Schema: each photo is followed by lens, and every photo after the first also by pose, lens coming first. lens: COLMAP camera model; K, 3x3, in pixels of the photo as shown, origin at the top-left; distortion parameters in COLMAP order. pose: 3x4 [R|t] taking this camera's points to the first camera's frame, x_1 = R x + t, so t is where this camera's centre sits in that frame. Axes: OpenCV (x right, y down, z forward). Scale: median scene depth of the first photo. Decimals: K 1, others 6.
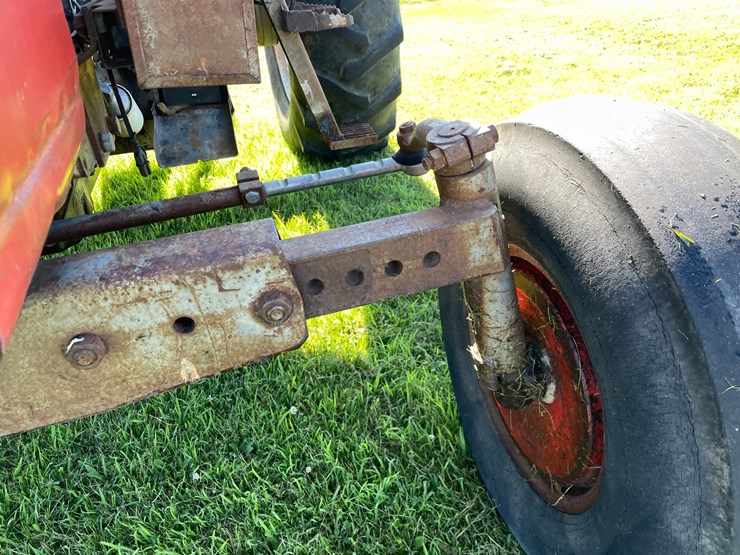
lens RADIAL K [[557.6, 0, 374.3], [0, 557.6, 270.5], [0, 0, 1]] dist [0.105349, -0.135358]
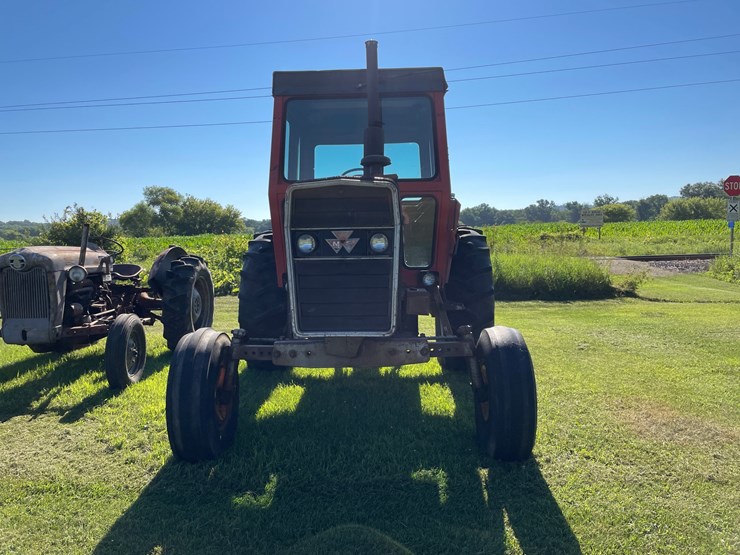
lens RADIAL K [[556.3, 0, 370.0], [0, 556.3, 277.5], [0, 0, 1]] dist [0.111999, -0.132705]
pose [[0.948471, 0.068569, -0.309356, 0.884642], [-0.202720, 0.881668, -0.426106, 1.727535], [0.243531, 0.466861, 0.850137, -3.806280]]
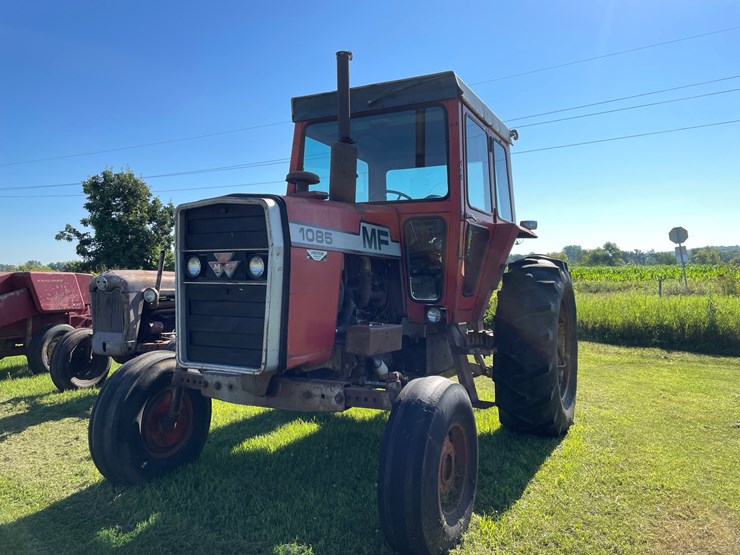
lens RADIAL K [[557.6, 0, 374.3], [0, 557.6, 270.5], [0, 0, 1]] dist [0.105349, -0.135358]
pose [[0.729315, 0.060429, -0.681505, 2.879225], [-0.404212, 0.841722, -0.357933, 0.660405], [0.552008, 0.536518, 0.638307, -2.161235]]
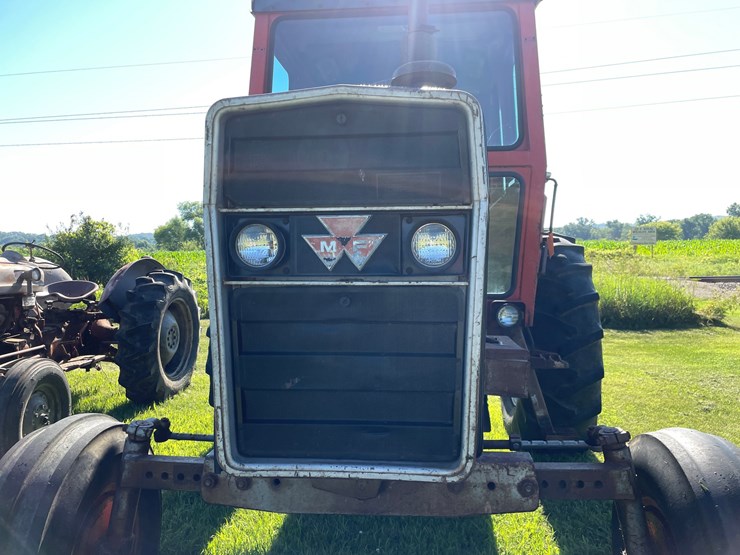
lens RADIAL K [[555.5, 0, 379.7], [0, 555.5, 275.9], [0, 0, 1]] dist [0.103065, -0.133256]
pose [[0.932721, 0.070032, -0.353733, 0.028178], [-0.233527, 0.864775, -0.444555, 0.483684], [0.274766, 0.497252, 0.822948, -1.587635]]
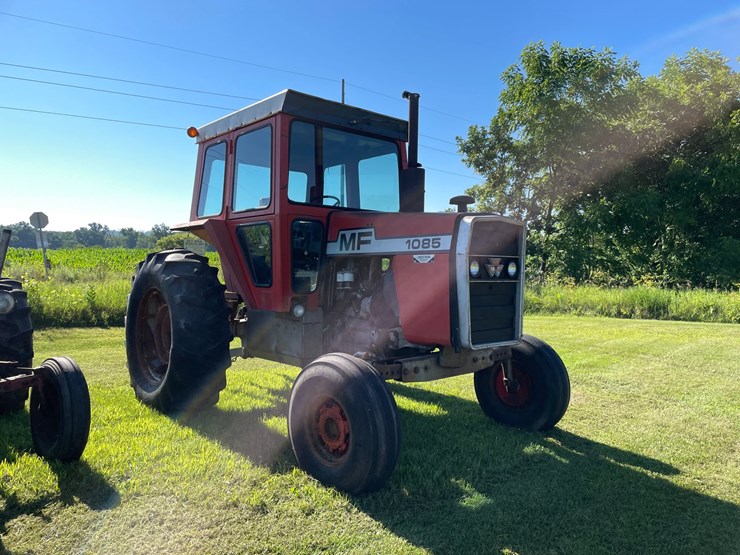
lens RADIAL K [[557.6, 0, 374.3], [0, 557.6, 270.5], [0, 0, 1]] dist [0.105349, -0.135358]
pose [[0.896900, 0.072088, 0.436318, -4.185463], [0.170841, 0.853550, -0.492205, 2.116649], [-0.407901, 0.516000, 0.753233, -3.791592]]
